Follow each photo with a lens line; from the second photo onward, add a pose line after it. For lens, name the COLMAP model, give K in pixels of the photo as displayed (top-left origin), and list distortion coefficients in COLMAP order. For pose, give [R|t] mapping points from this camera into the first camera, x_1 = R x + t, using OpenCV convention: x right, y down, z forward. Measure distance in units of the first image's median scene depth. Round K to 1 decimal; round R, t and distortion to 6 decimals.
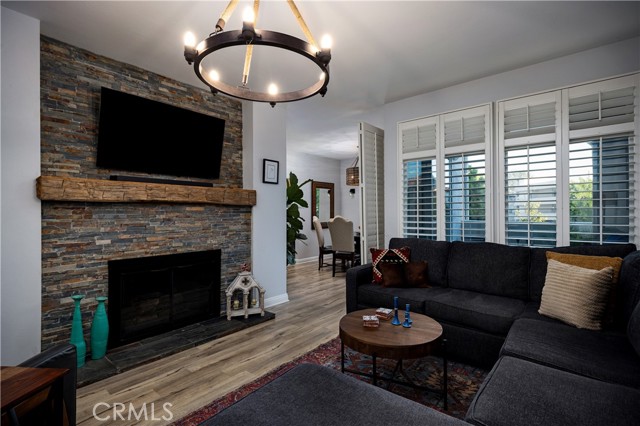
lens RADIAL K [[301.5, 0, 319.2], [0, 301.5, 212.0], [0, 0, 1]] dist [0.032450, 0.000459]
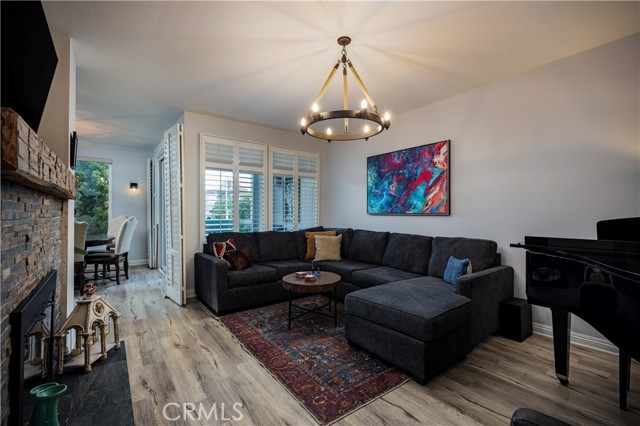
lens RADIAL K [[280.6, 0, 319.6], [0, 280.6, 215.4], [0, 0, 1]] dist [-0.001712, -0.000083]
pose [[0.209433, 0.014004, 0.977723, -0.869023], [0.001316, 0.999893, -0.014603, 0.041393], [-0.977822, 0.004345, 0.209392, 0.442681]]
